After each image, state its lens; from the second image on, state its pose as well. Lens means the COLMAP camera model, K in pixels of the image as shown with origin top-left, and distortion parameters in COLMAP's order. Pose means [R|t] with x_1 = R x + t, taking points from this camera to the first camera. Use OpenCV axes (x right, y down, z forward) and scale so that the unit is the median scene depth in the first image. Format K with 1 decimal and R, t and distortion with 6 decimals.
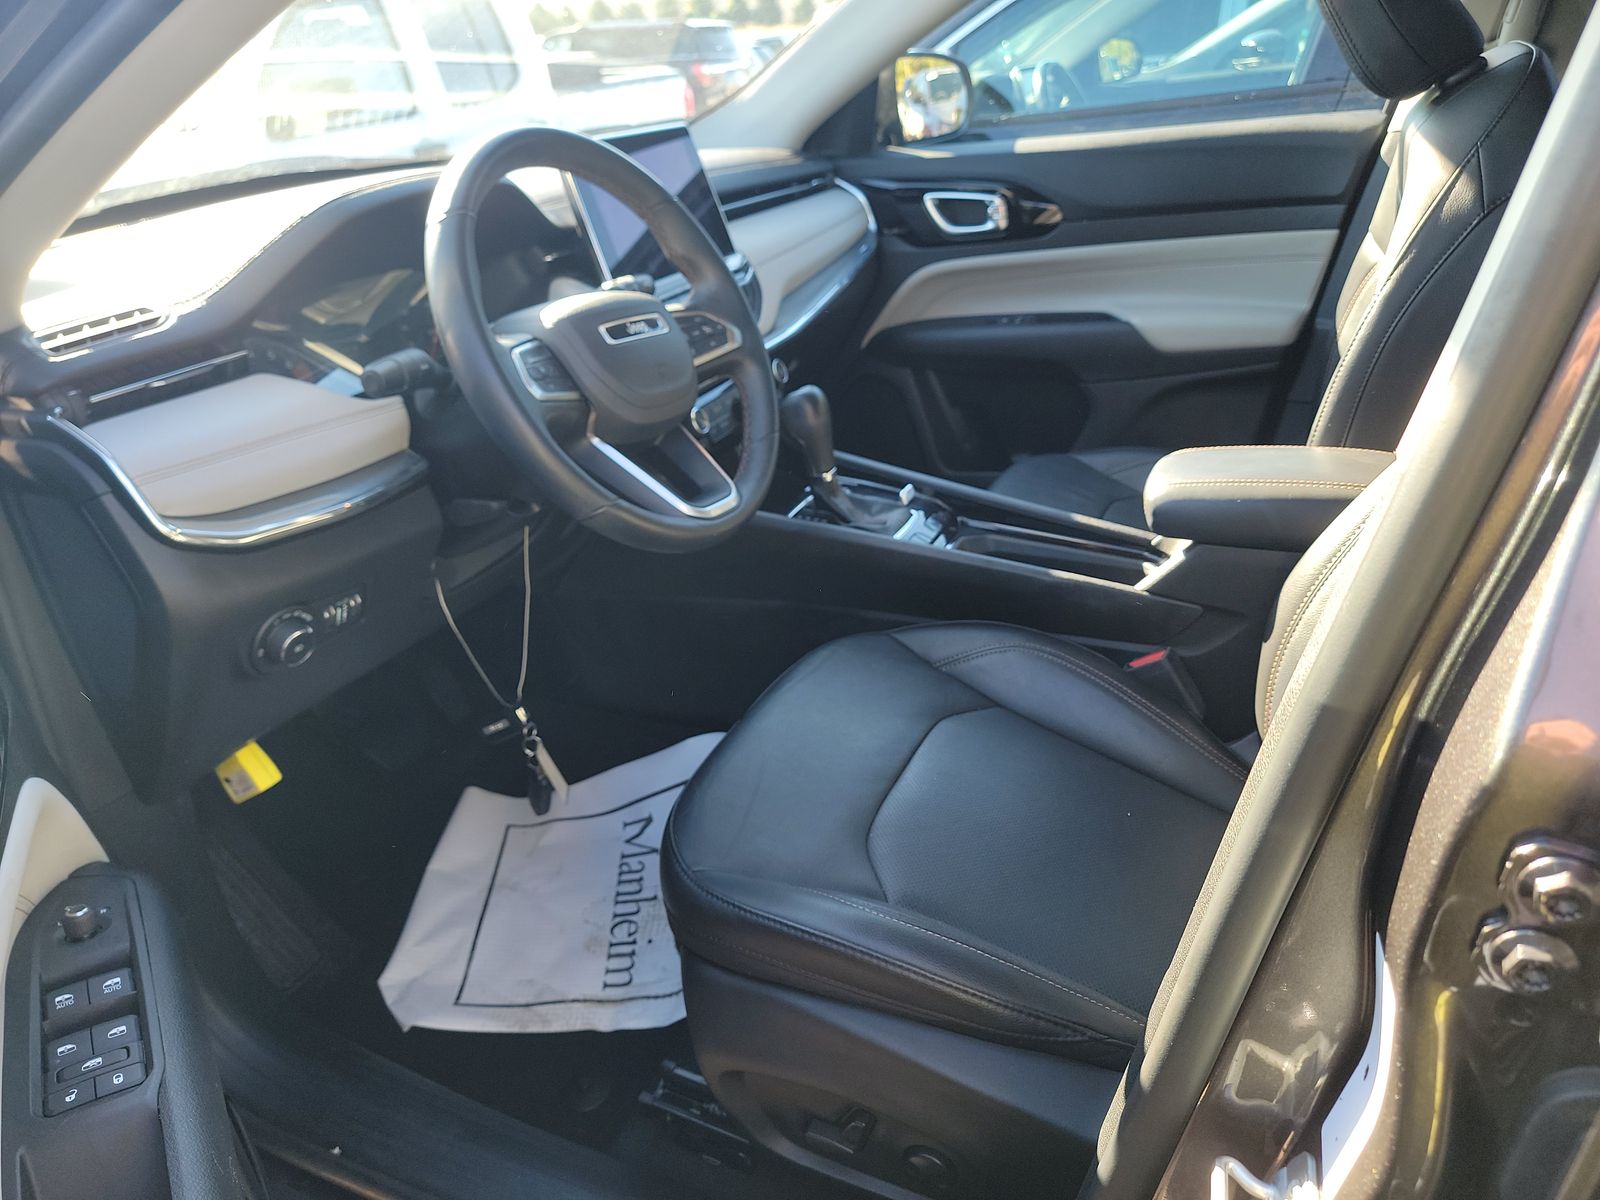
lens RADIAL K [[1120.0, 0, 800.0], [0, 1120.0, 600.0], [0, 0, 1]] dist [0.059764, -0.002076]
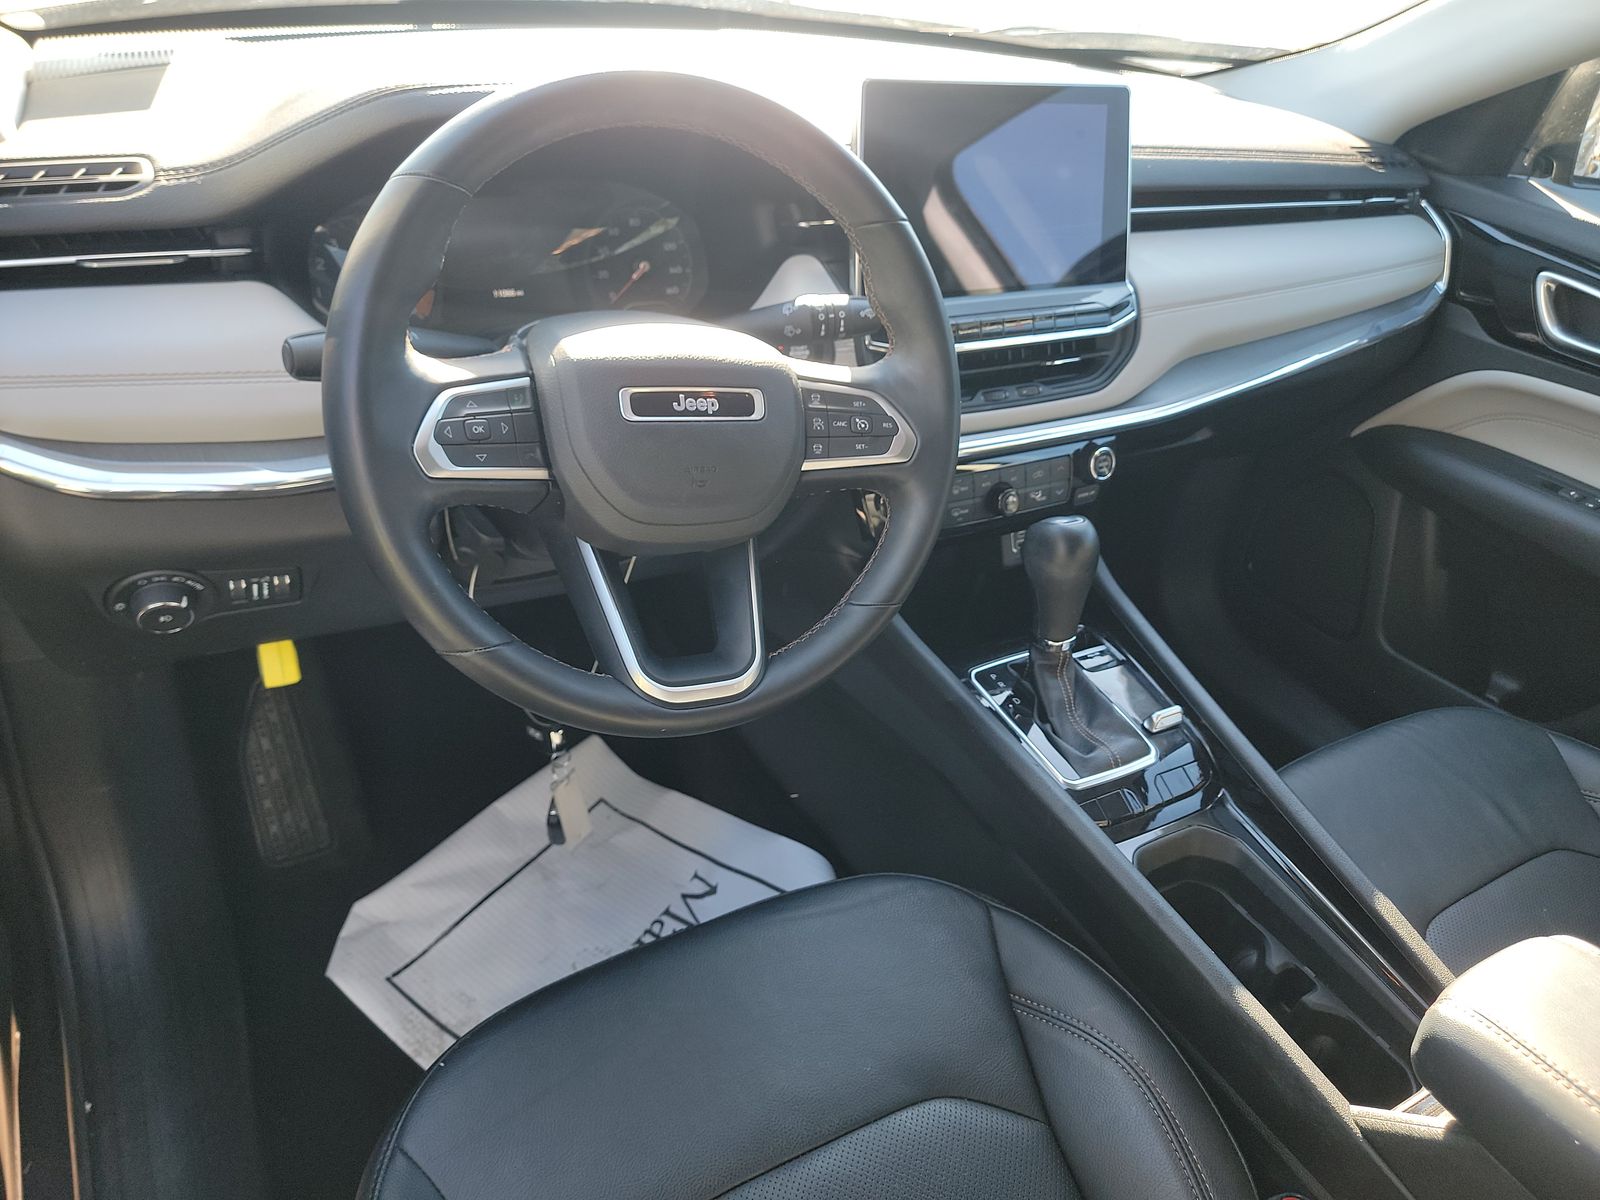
lens RADIAL K [[1143.6, 0, 808.7], [0, 1143.6, 599.3], [0, 0, 1]] dist [0.071067, -0.059117]
pose [[0.802760, 0.462983, -0.375797, 0.167920], [-0.412483, 0.886254, 0.210741, -0.239472], [0.430621, -0.014164, 0.902422, 0.320615]]
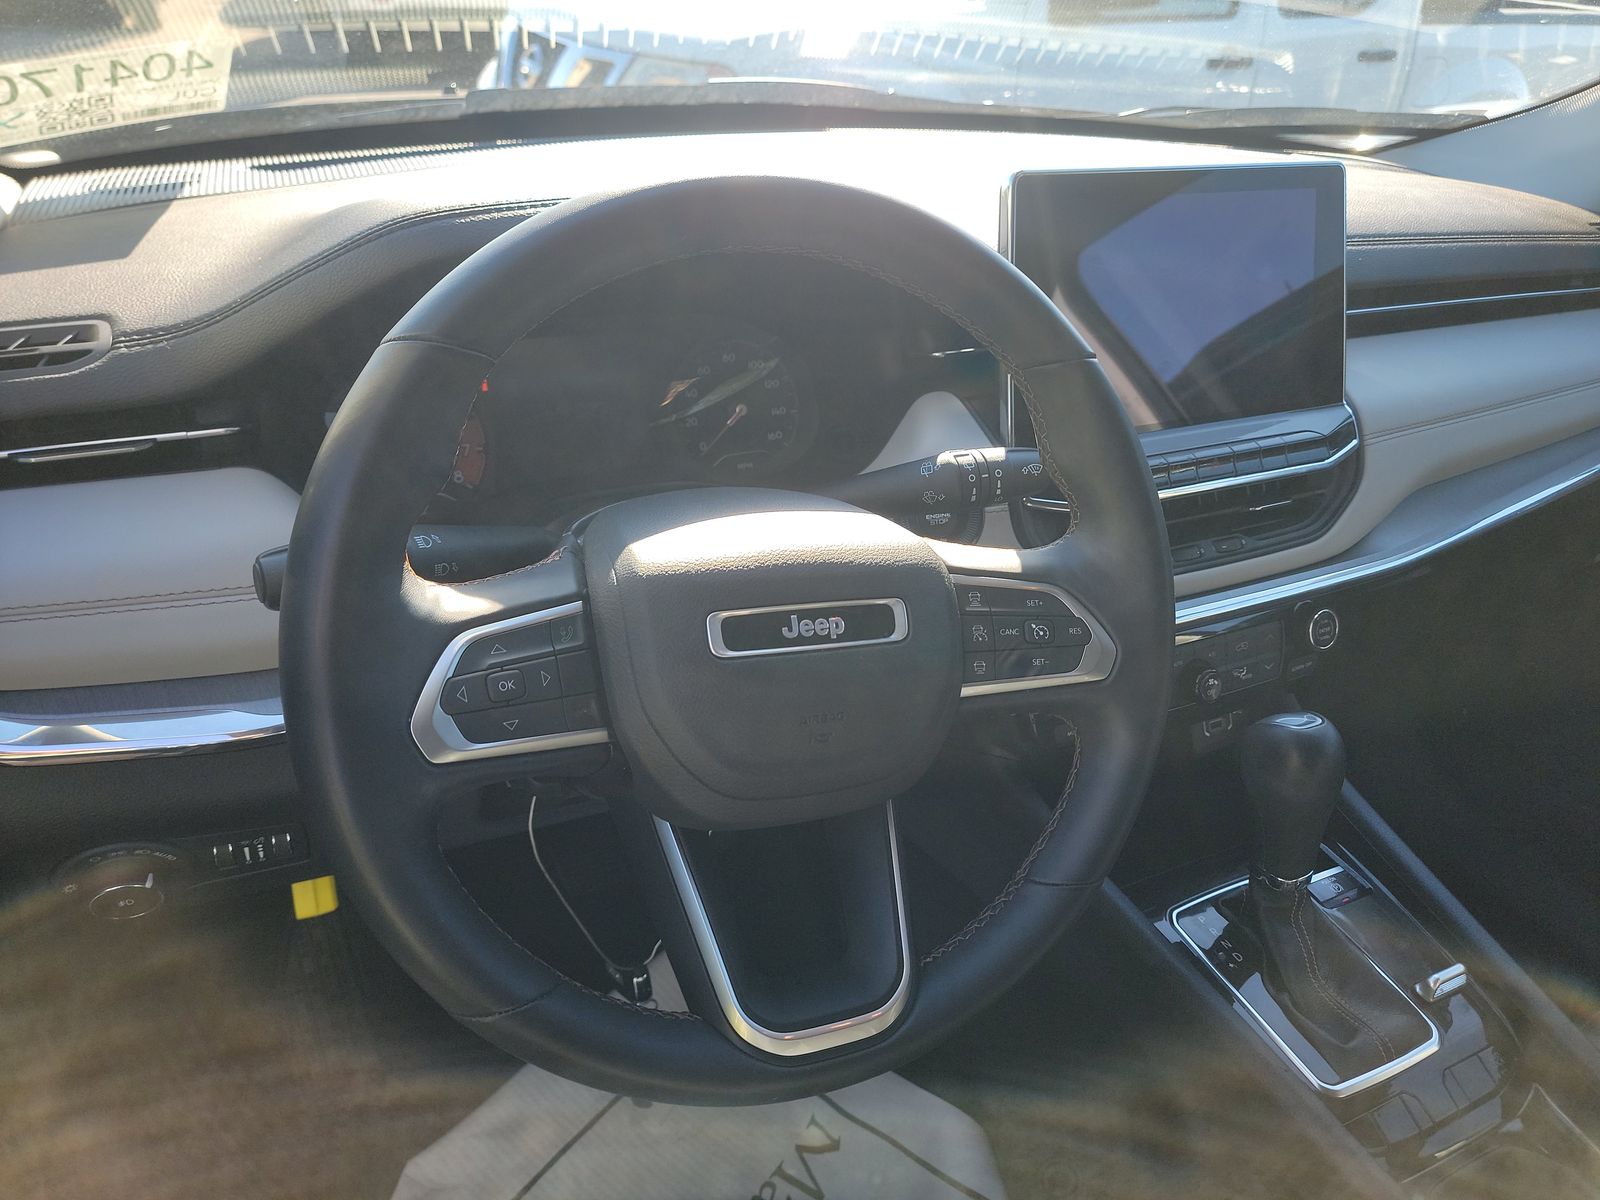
lens RADIAL K [[1146.3, 0, 829.3], [0, 1146.3, 600.0], [0, 0, 1]] dist [0.071818, -0.061387]
pose [[0.783405, 0.413340, -0.464141, 0.060989], [-0.378317, 0.909644, 0.171535, -0.260435], [0.493105, 0.041211, 0.868993, 0.451893]]
